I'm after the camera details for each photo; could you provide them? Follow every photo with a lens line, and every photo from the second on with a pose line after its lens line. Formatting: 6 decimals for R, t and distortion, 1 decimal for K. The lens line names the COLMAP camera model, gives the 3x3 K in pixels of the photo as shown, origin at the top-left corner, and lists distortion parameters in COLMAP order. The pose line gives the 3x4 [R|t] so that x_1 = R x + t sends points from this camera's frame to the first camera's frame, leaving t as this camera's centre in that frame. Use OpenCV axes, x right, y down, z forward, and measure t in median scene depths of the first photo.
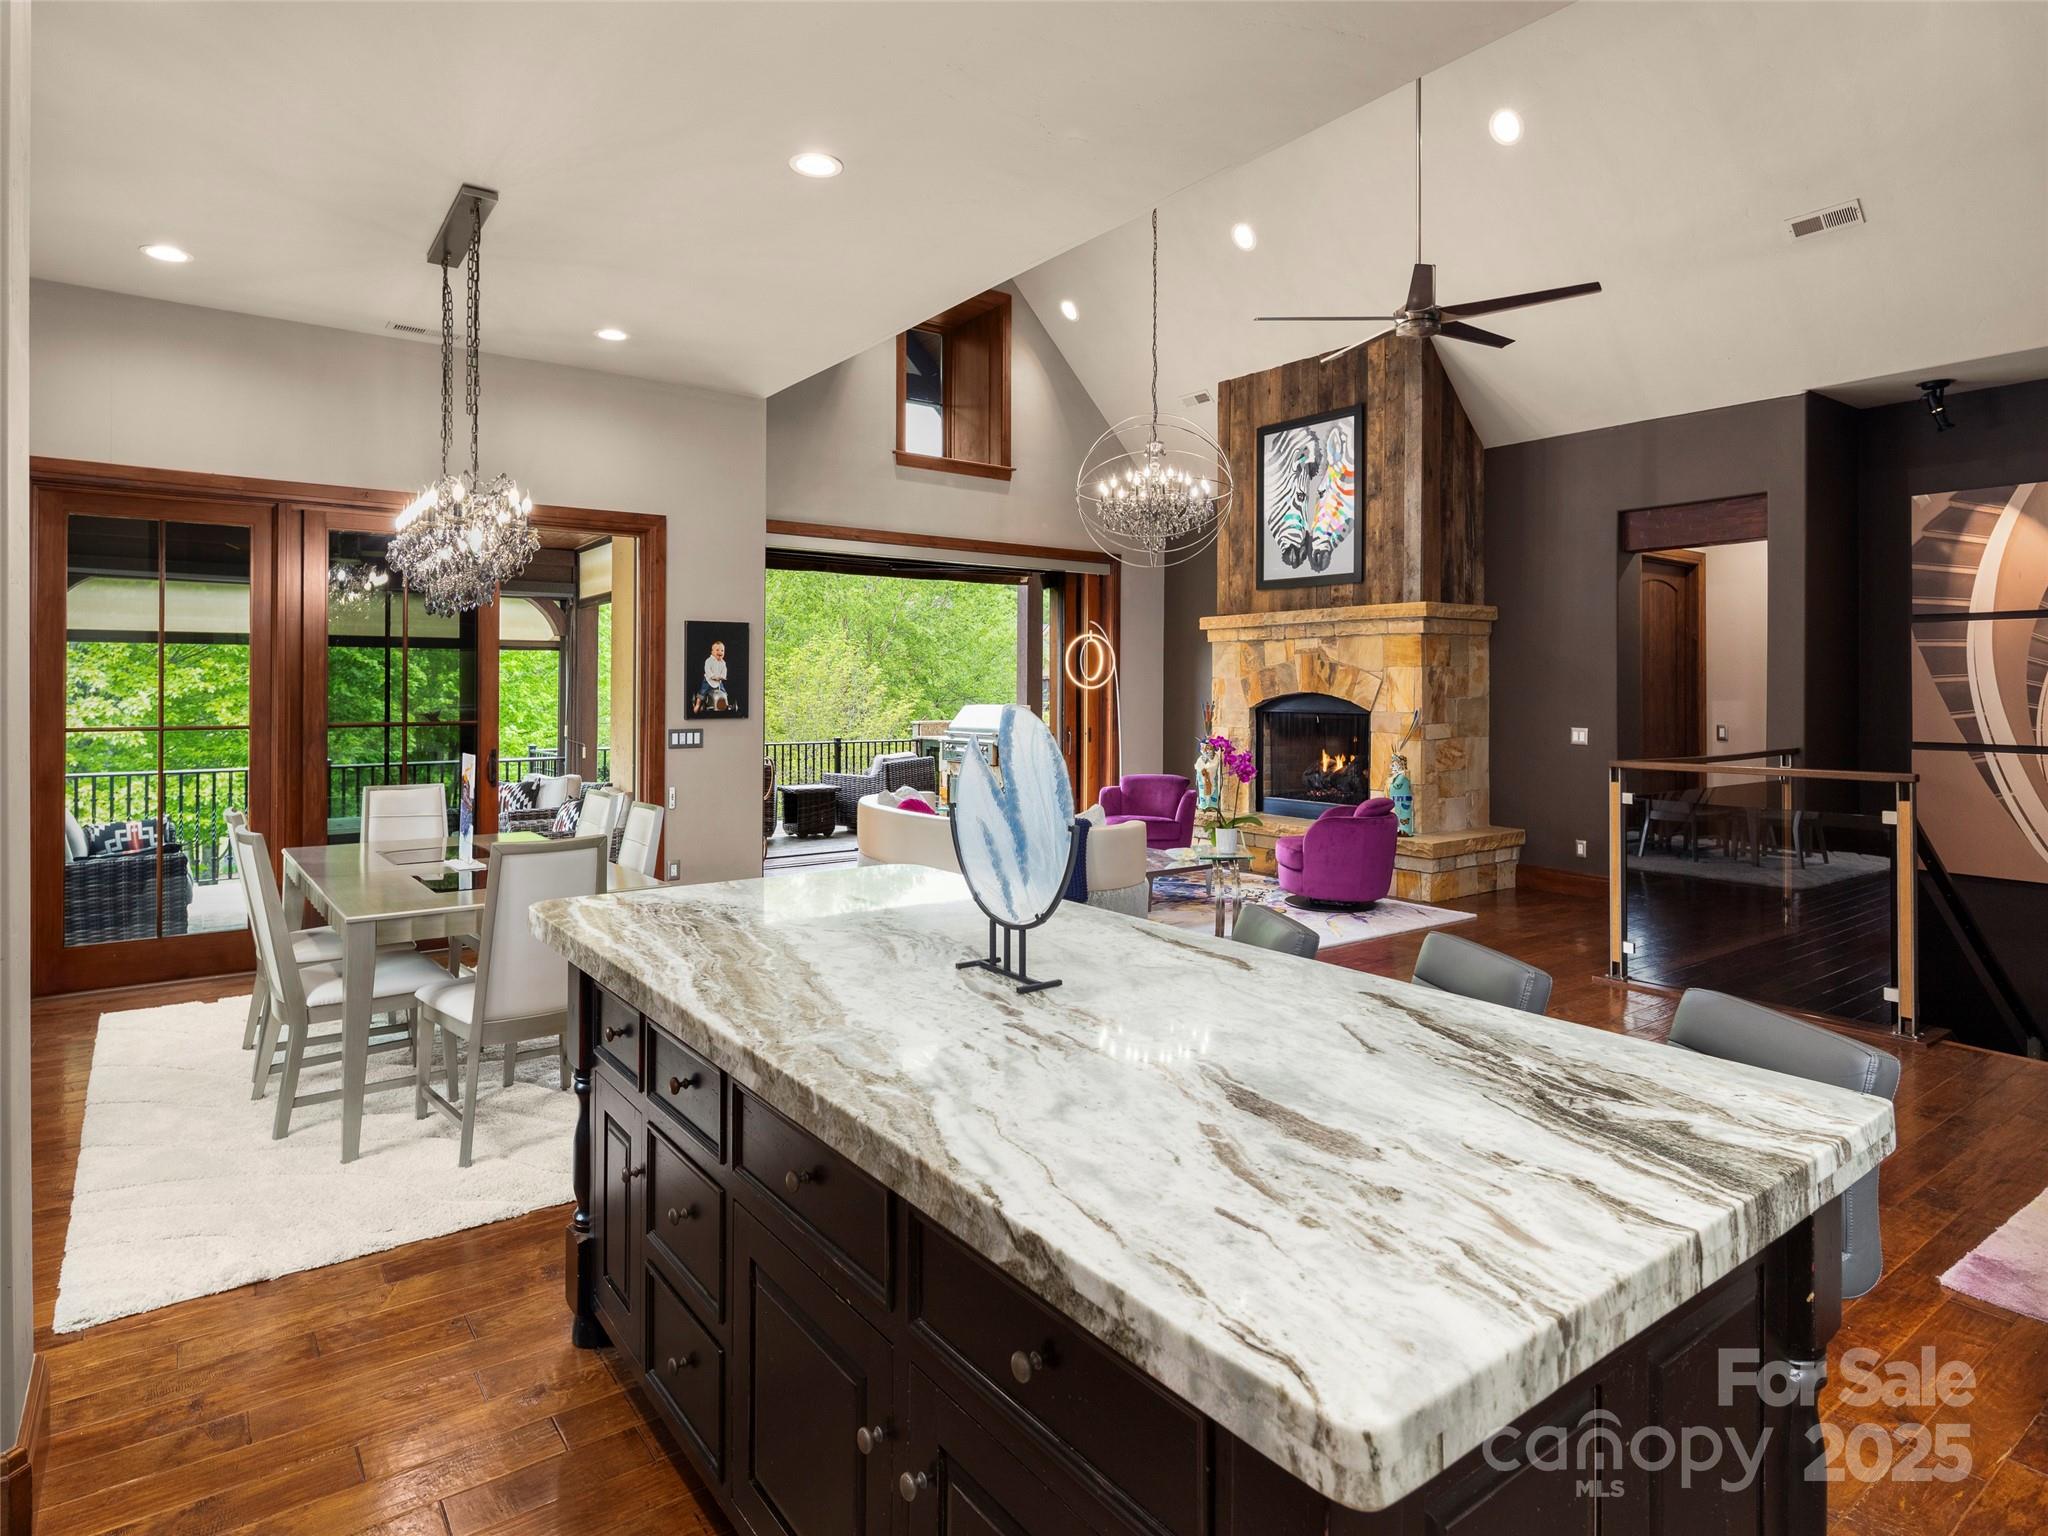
lens RADIAL K [[1130.8, 0, 1079.2], [0, 1130.8, 679.0], [0, 0, 1]] dist [0.003126, -0.006769]
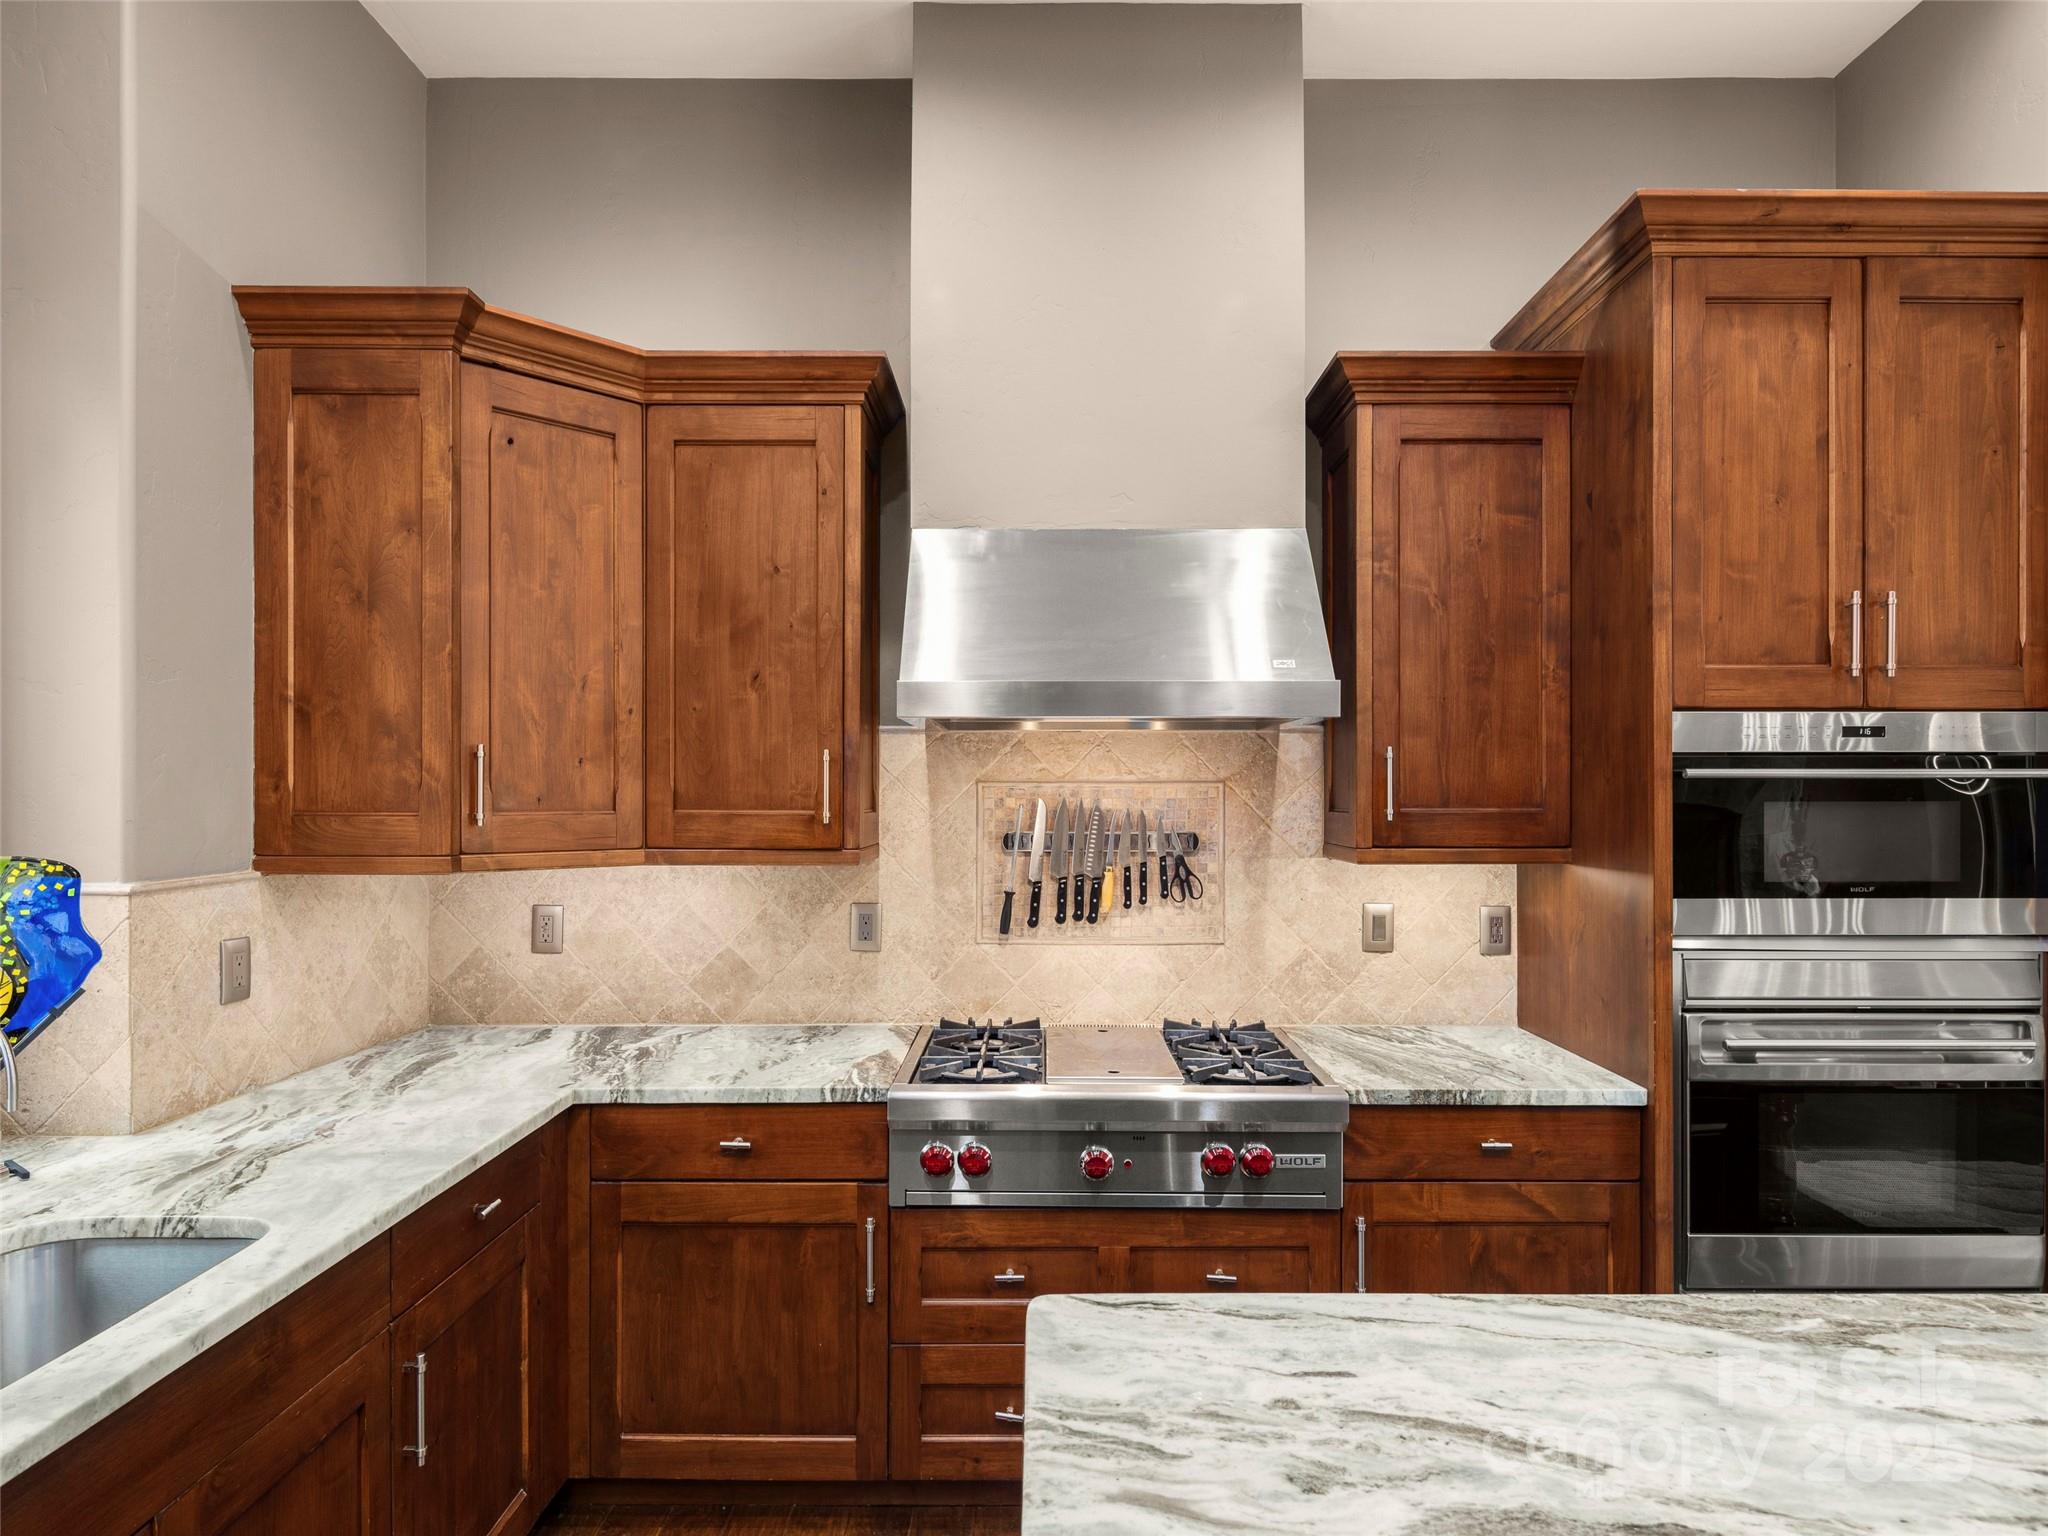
lens RADIAL K [[1130.8, 0, 1016.0], [0, 1130.8, 793.4], [0, 0, 1]] dist [0.003126, -0.006769]
pose [[-0.639401, -0.000421, -0.768873, 0.134767], [0.004582, 0.999980, -0.004357, -0.002330], [0.768859, -0.006309, -0.639387, 0.181328]]
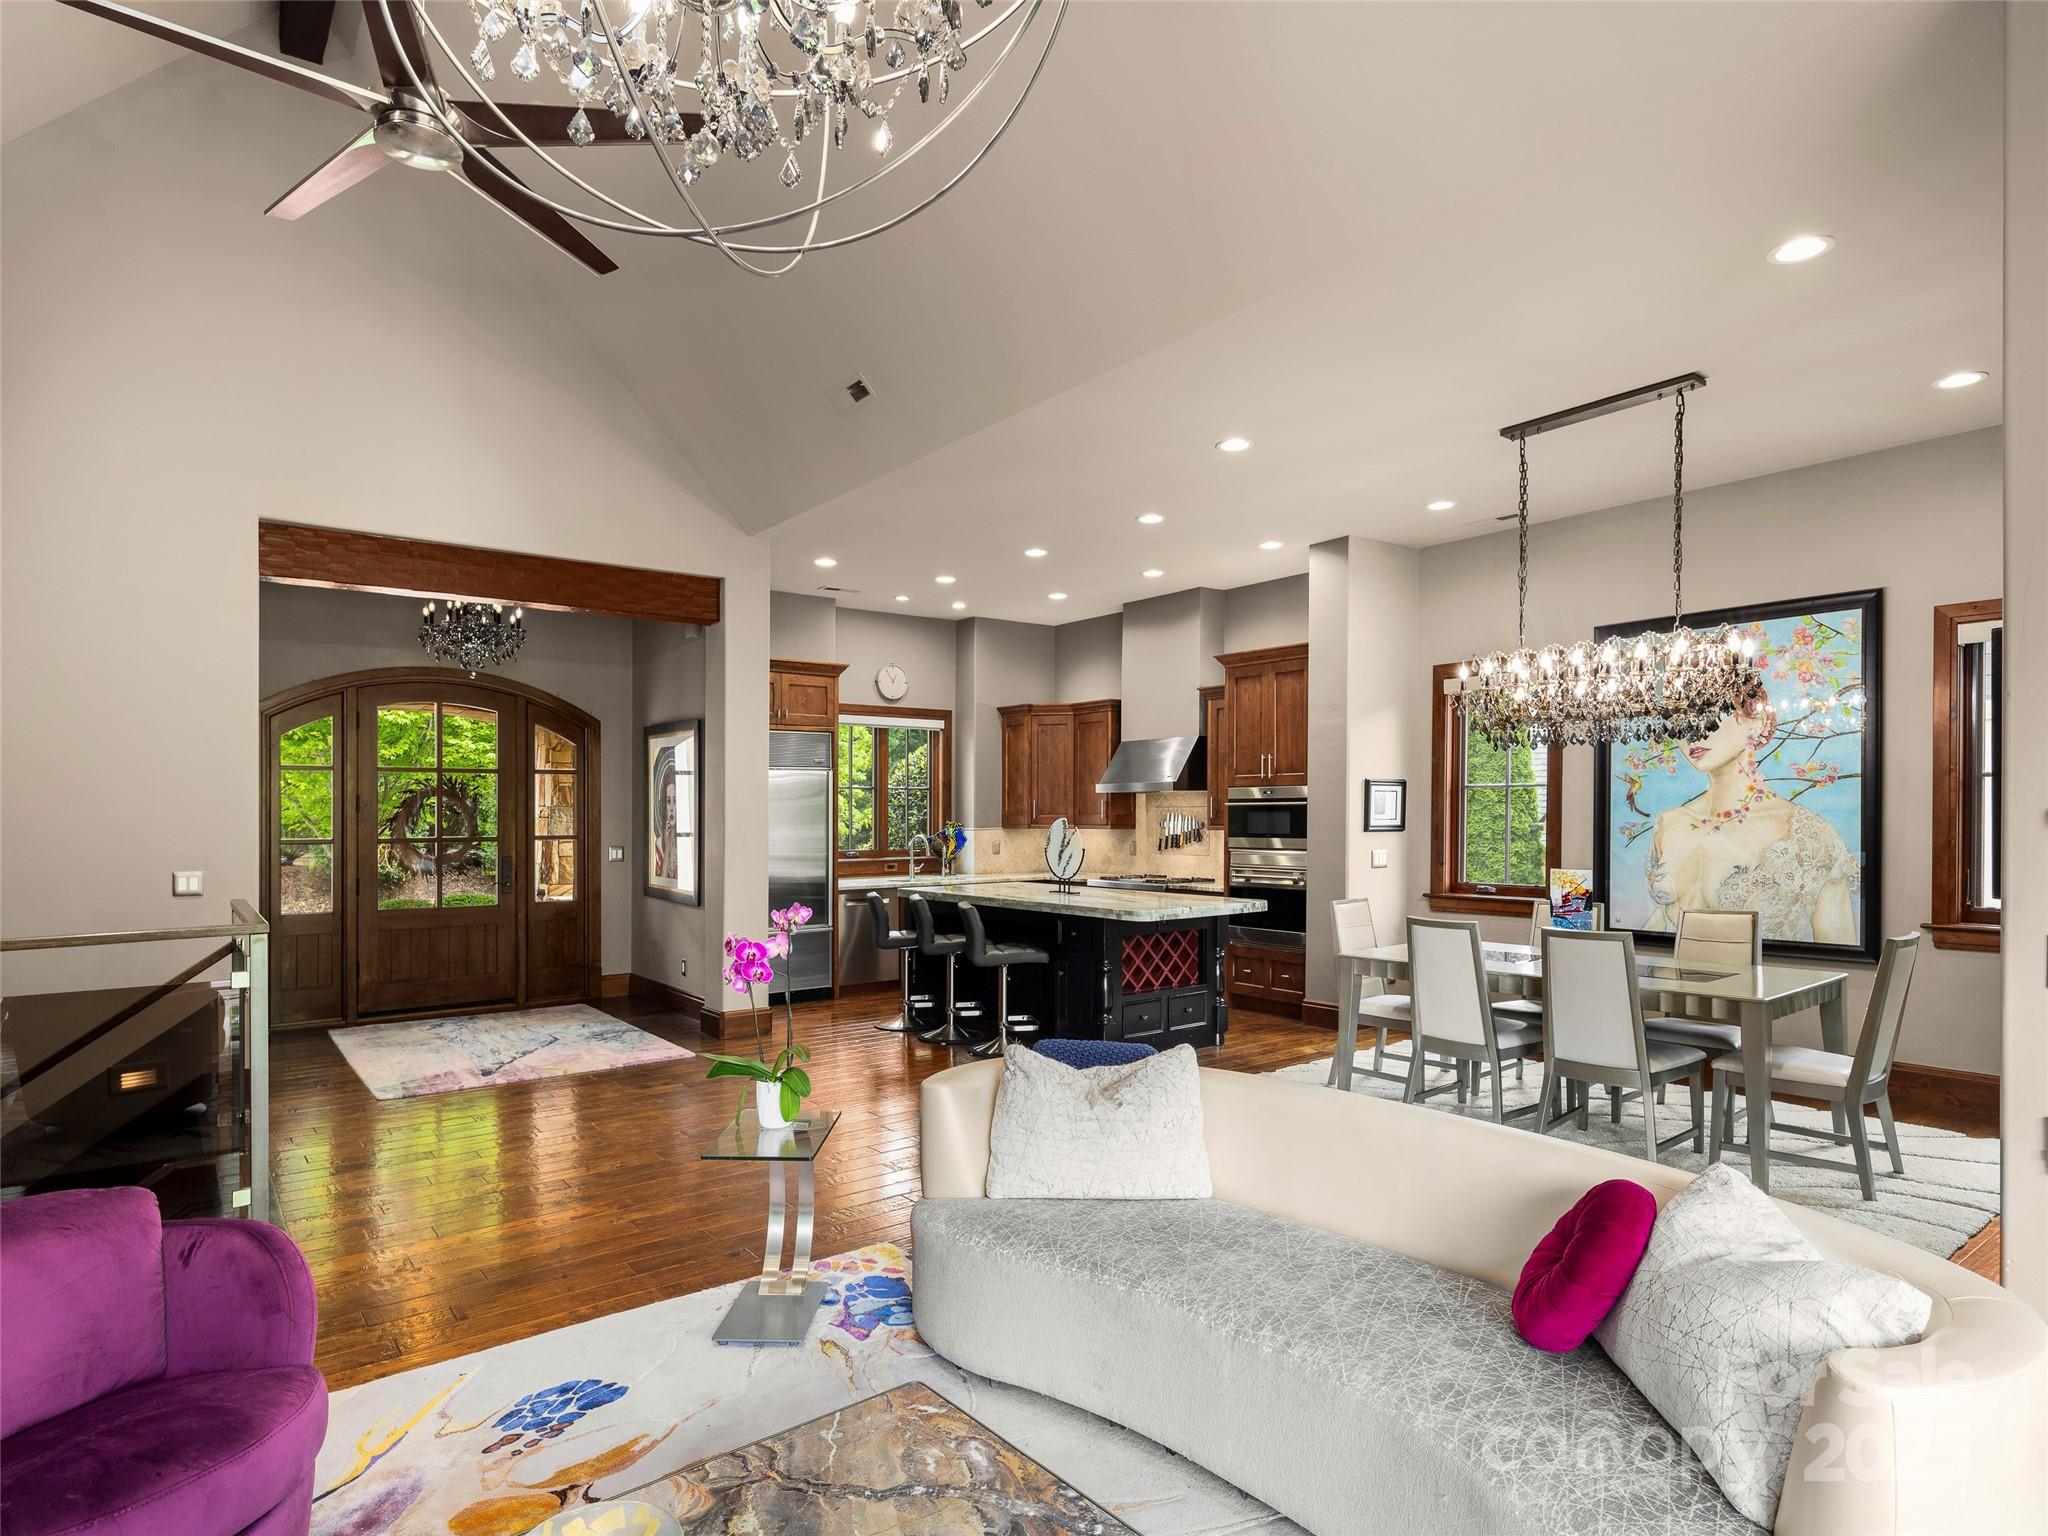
lens RADIAL K [[1130.8, 0, 990.9], [0, 1130.8, 818.8], [0, 0, 1]] dist [0.003126, -0.006769]
pose [[-0.998849, 0.003766, 0.047827, 0.003295], [0.003632, 0.999989, -0.002873, 0.006771], [-0.047837, -0.002696, -0.998852, 1.086944]]
